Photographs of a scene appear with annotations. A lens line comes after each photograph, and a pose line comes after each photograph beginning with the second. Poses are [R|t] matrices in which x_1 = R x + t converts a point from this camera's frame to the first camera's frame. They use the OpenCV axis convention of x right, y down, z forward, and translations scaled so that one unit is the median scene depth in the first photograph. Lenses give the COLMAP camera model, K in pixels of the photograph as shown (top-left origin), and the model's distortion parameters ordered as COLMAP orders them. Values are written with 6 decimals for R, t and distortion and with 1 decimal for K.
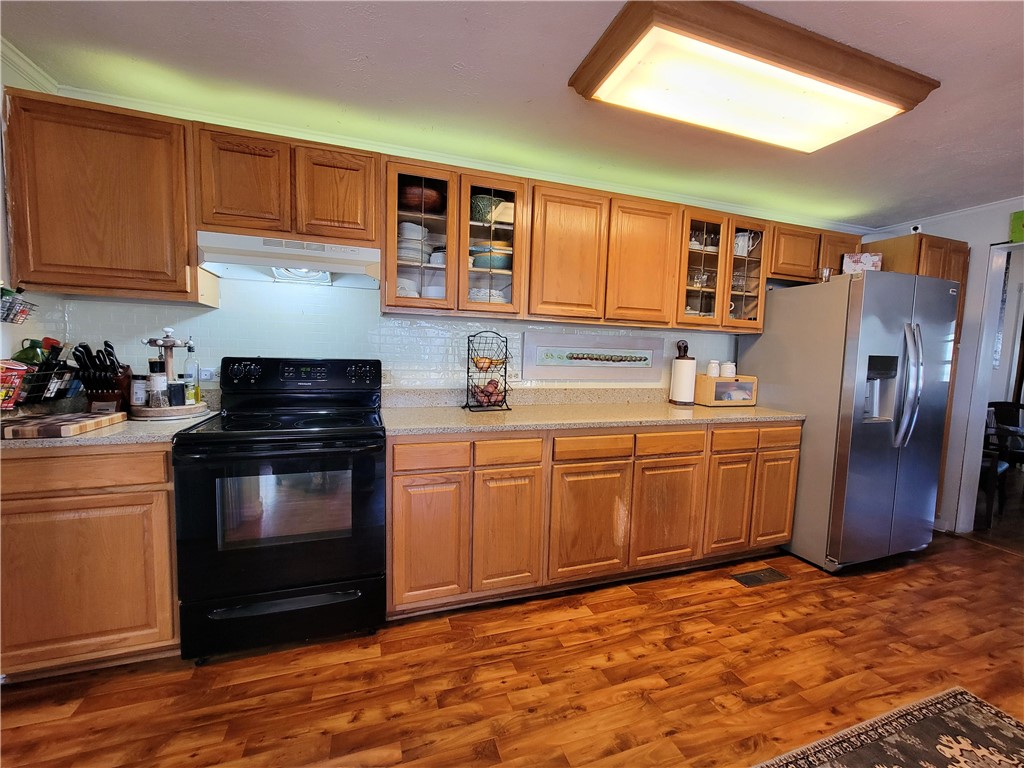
lens RADIAL K [[417.2, 0, 509.6], [0, 417.2, 385.4], [0, 0, 1]] dist [-0.004052, 0.000823]
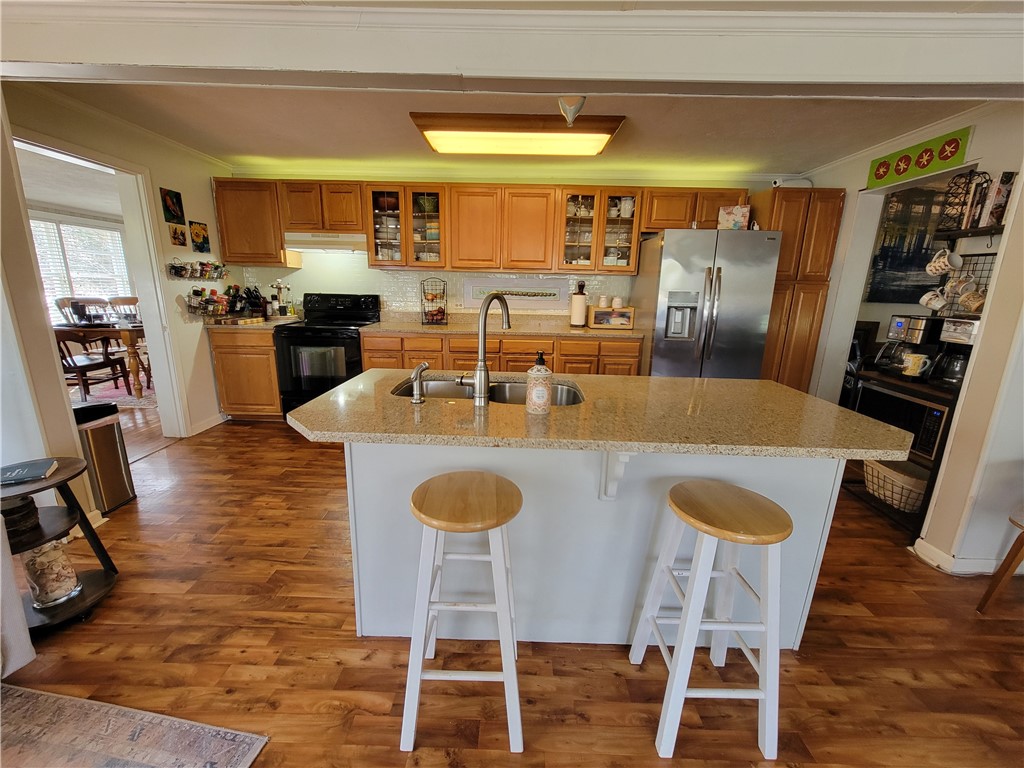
lens RADIAL K [[417.2, 0, 511.9], [0, 417.2, 383.5], [0, 0, 1]] dist [-0.004052, 0.000823]
pose [[0.940051, 0.071586, -0.333435, 1.038720], [-0.022871, 0.988753, 0.147796, 0.047585], [0.340265, -0.131310, 0.931116, -0.646559]]
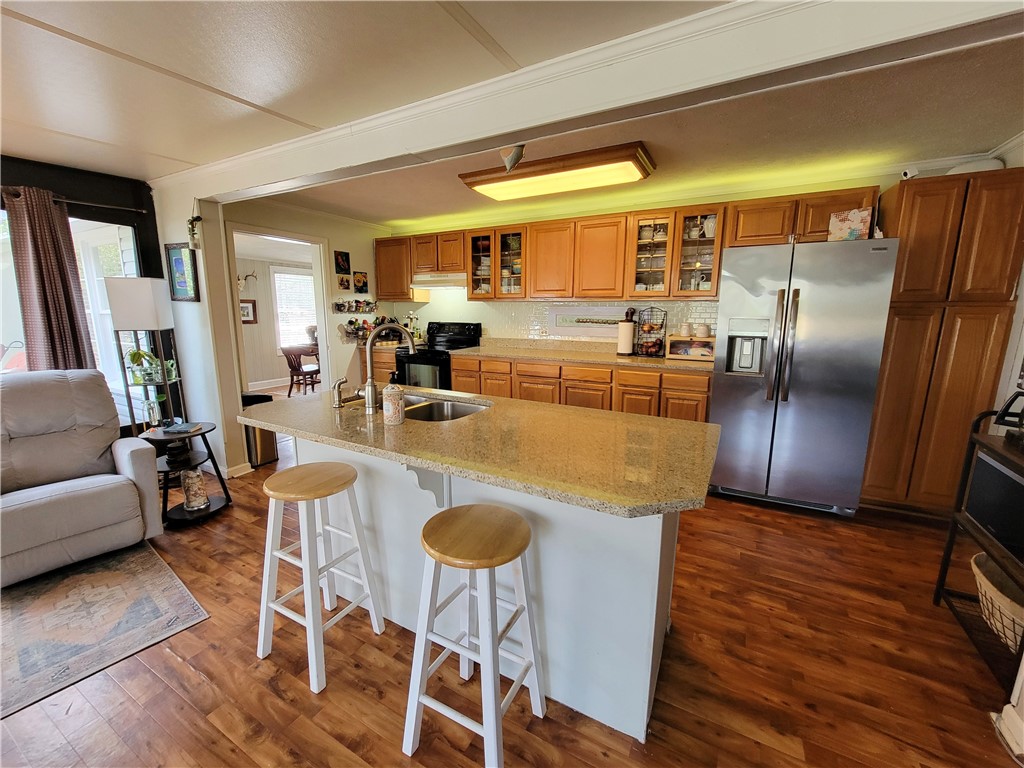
lens RADIAL K [[417.2, 0, 509.7], [0, 417.2, 383.0], [0, 0, 1]] dist [-0.004052, 0.000823]
pose [[0.669701, 0.104414, -0.735254, 1.632172], [-0.042796, 0.993847, 0.102157, 0.021387], [0.741396, -0.036949, 0.670049, -0.361559]]
